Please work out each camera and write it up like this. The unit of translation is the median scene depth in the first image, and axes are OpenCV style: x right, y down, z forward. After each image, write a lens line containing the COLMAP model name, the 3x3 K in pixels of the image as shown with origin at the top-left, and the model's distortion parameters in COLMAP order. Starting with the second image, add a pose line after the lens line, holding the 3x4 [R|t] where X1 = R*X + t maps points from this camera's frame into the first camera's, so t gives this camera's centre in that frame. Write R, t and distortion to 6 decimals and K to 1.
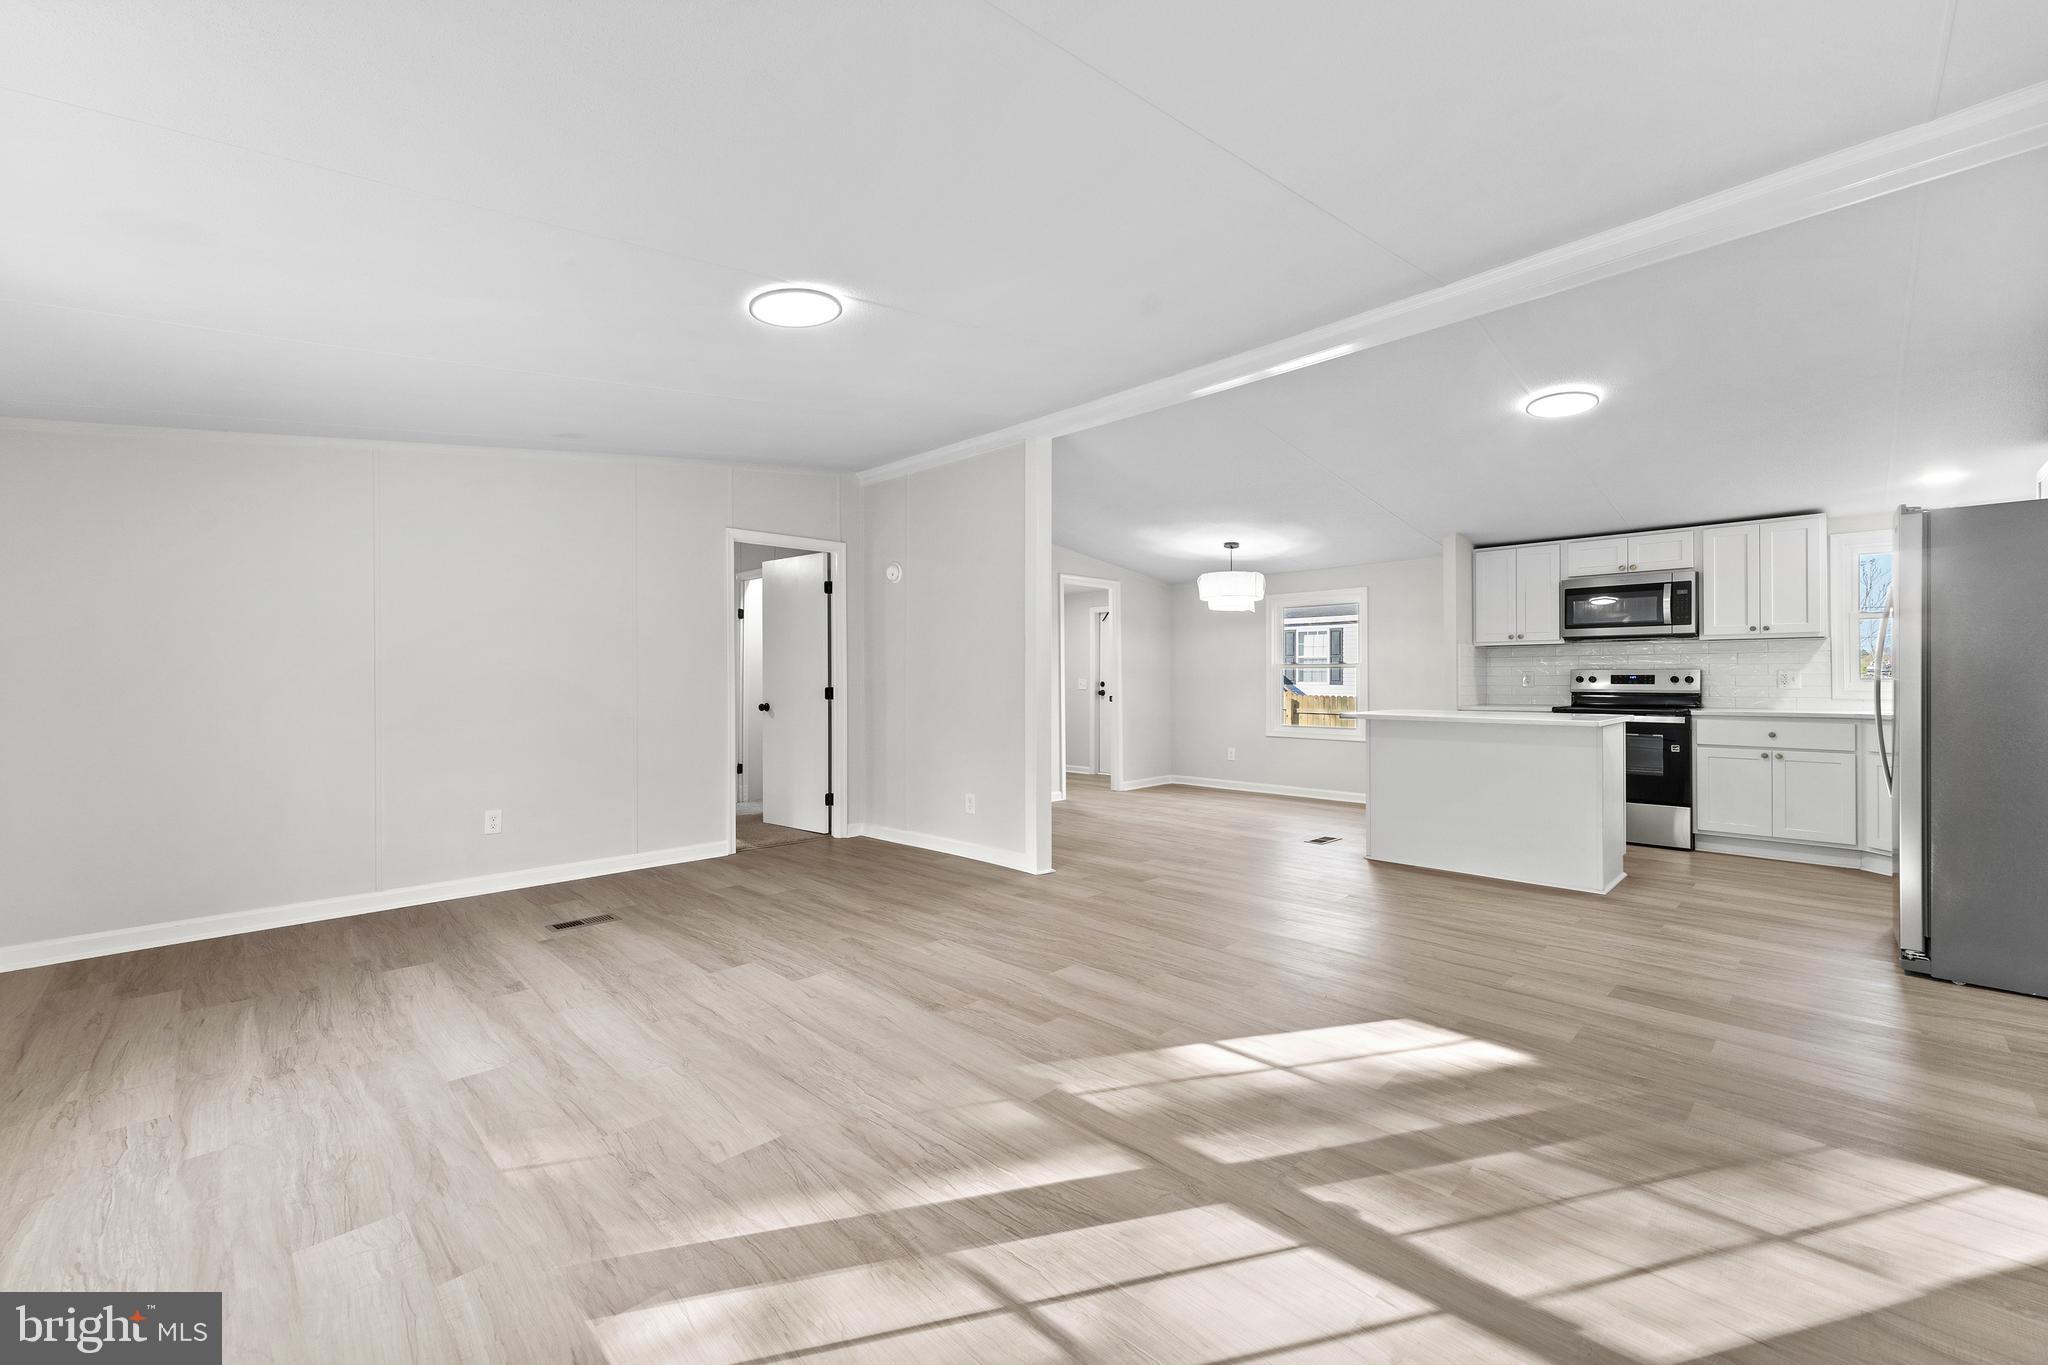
lens RADIAL K [[841.9, 0, 1011.9], [0, 841.9, 673.4], [0, 0, 1]] dist [-0.003197, 0.000517]
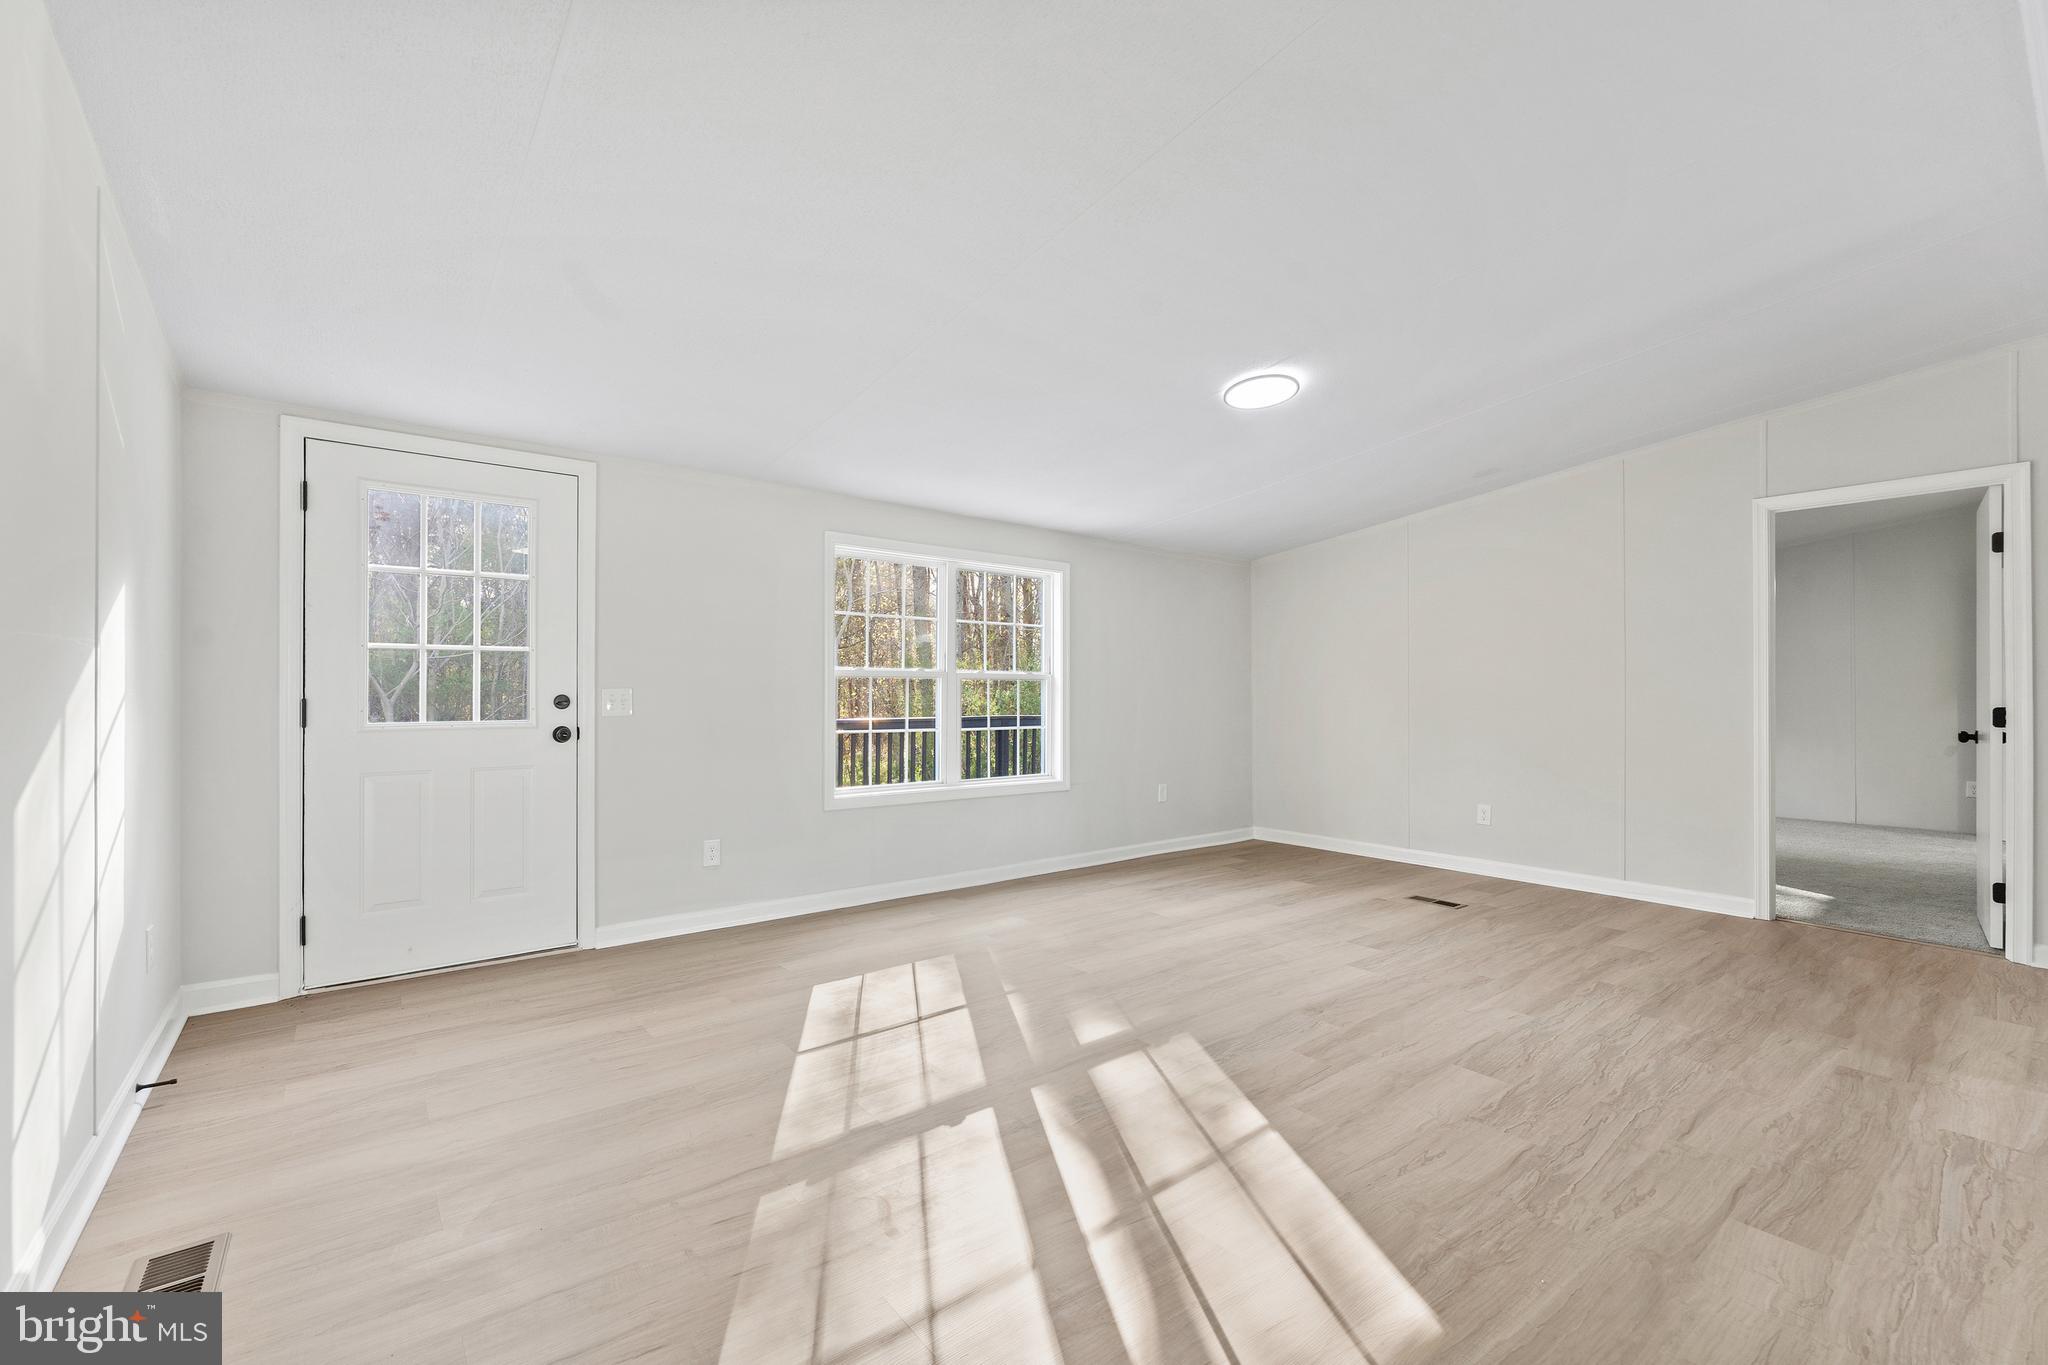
lens RADIAL K [[841.9, 0, 1004.5], [0, 841.9, 722.1], [0, 0, 1]] dist [-0.003197, 0.000517]
pose [[-0.118877, 0.039094, -0.992139, 0.621409], [0.004533, 0.999236, 0.038831, -0.001943], [0.992899, 0.000118, -0.118963, 0.473252]]
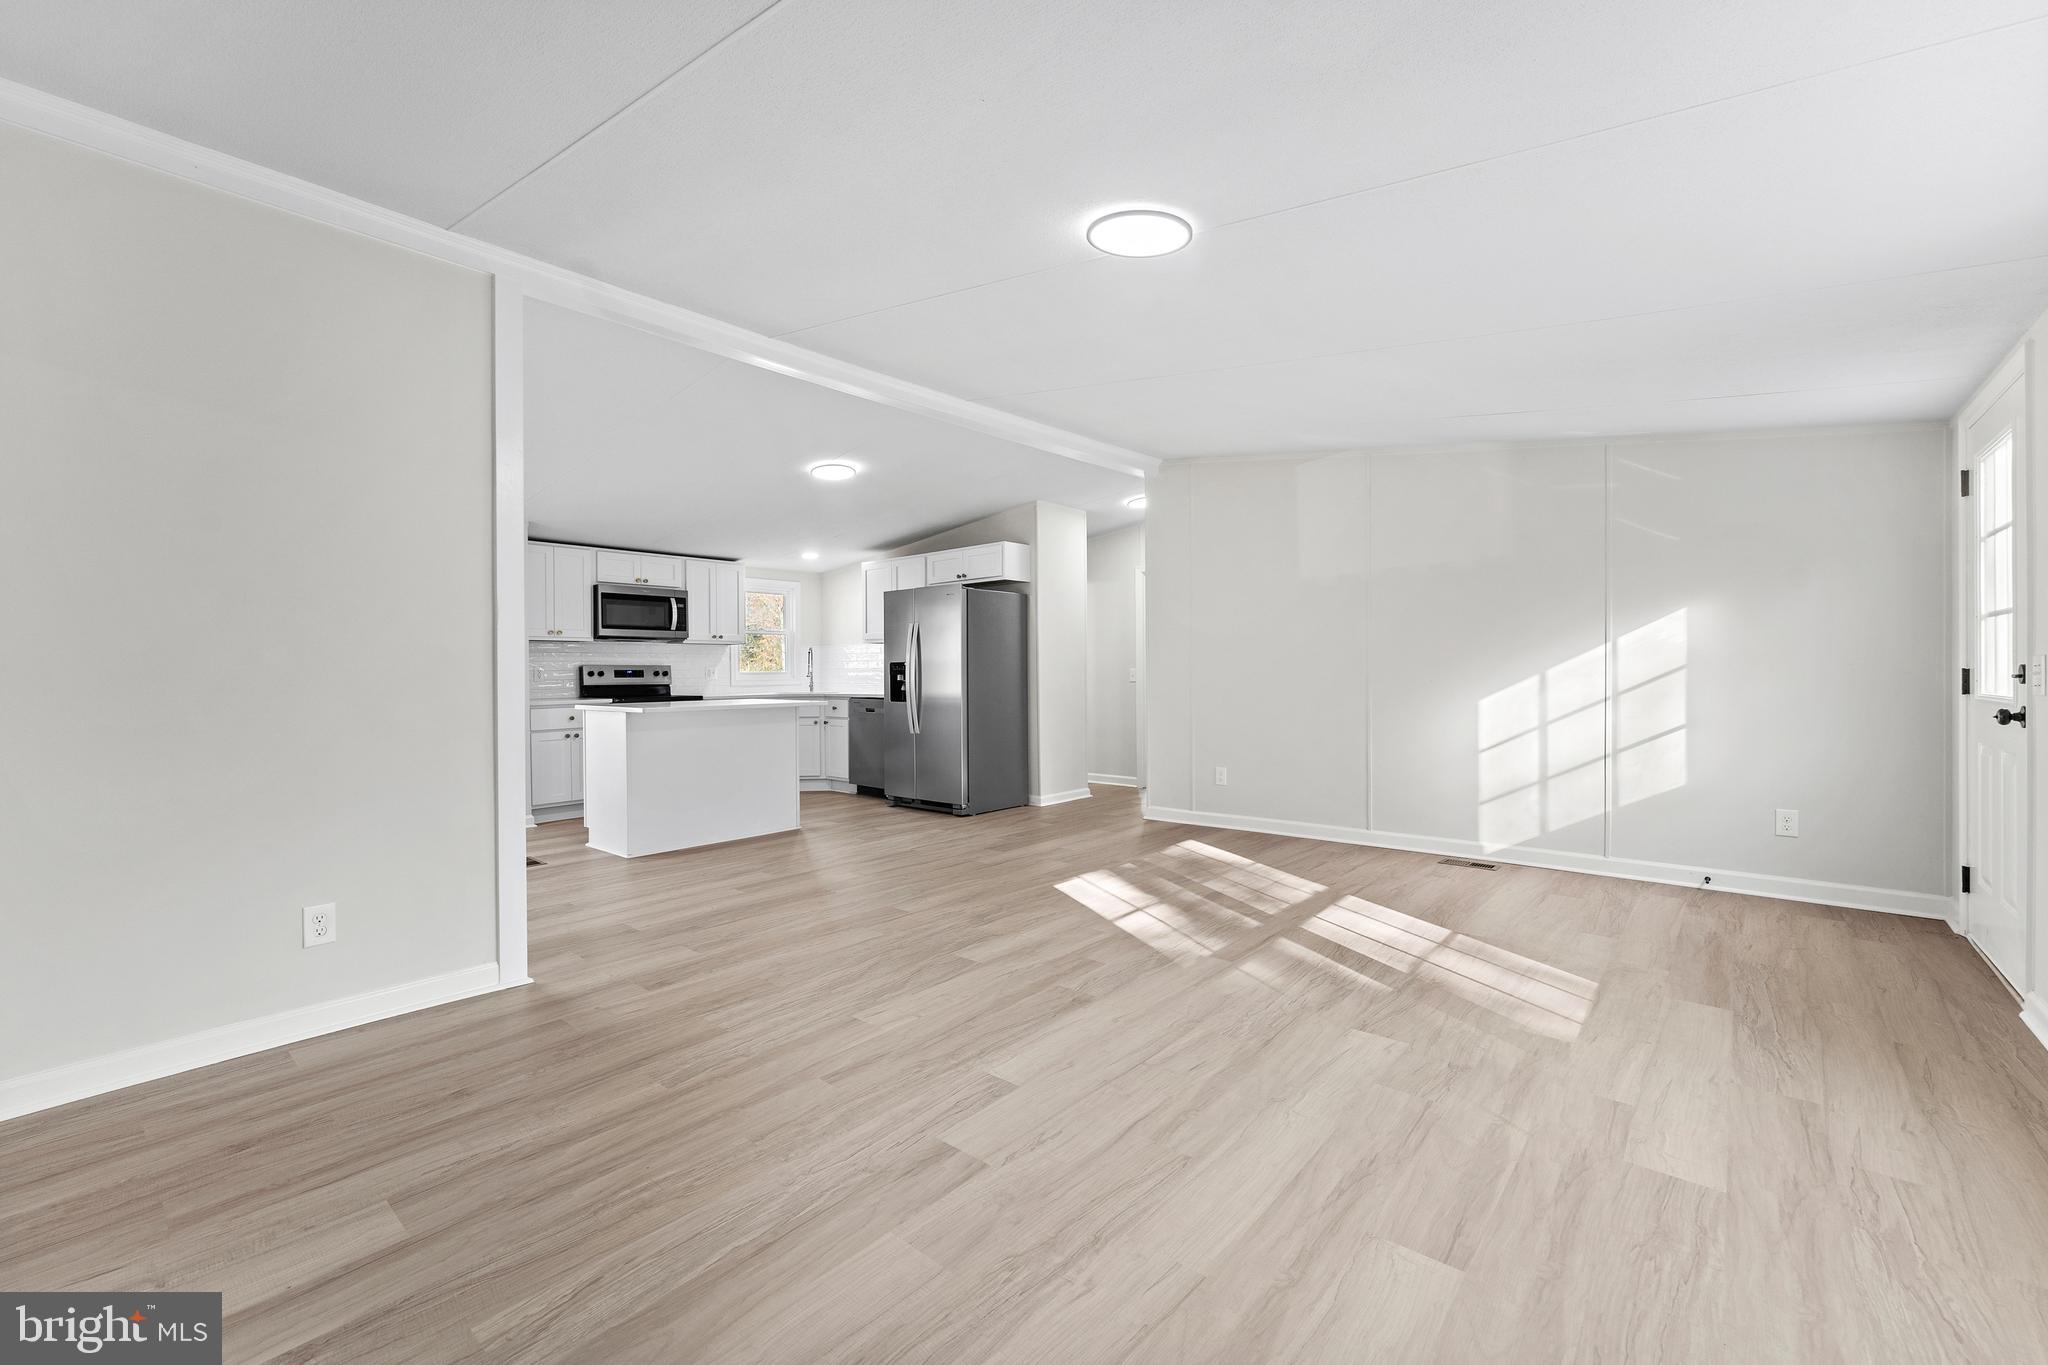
lens RADIAL K [[841.9, 0, 1027.2], [0, 841.9, 681.6], [0, 0, 1]] dist [-0.003197, 0.000517]
pose [[-0.095650, -0.012565, 0.995336, -0.677589], [0.001037, 0.999919, 0.012722, 0.005631], [-0.995415, 0.002249, -0.095629, 0.736106]]
